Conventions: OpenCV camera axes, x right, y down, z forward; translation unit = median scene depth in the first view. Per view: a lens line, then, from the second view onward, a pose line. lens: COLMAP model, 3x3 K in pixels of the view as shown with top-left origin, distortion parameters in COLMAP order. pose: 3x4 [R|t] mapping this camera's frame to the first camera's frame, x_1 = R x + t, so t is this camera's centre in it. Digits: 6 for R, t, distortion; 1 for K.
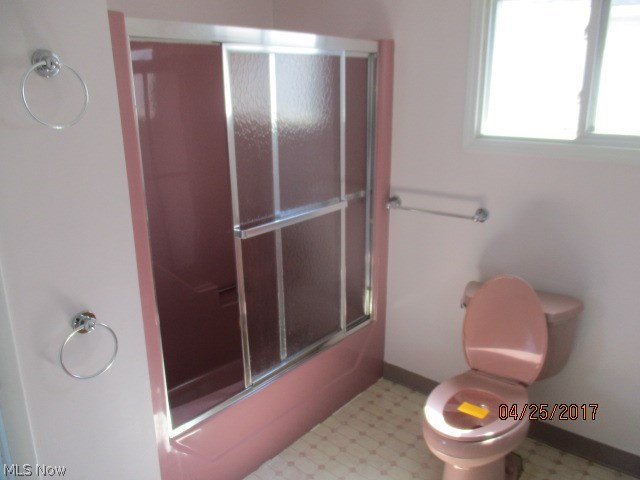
lens RADIAL K [[490.0, 0, 329.4], [0, 490.0, 239.0], [0, 0, 1]] dist [0.000629, 0.000265]
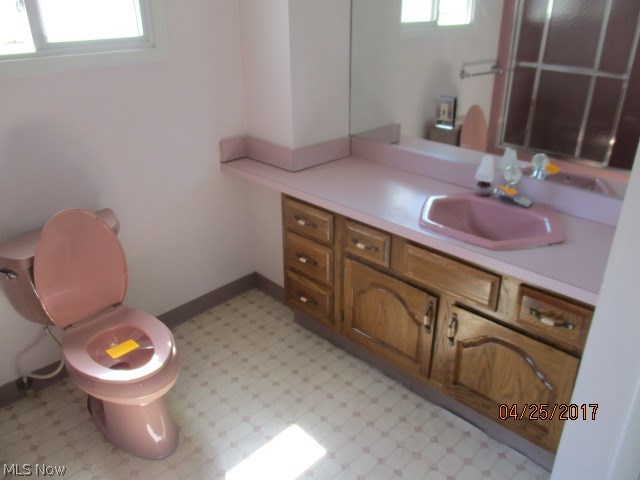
lens RADIAL K [[490.0, 0, 329.4], [0, 490.0, 239.0], [0, 0, 1]] dist [0.000629, 0.000265]
pose [[0.056398, -0.410760, 0.909997, -0.465883], [0.272094, 0.883271, 0.381833, -0.094464], [-0.960617, 0.226070, 0.161580, 0.408625]]
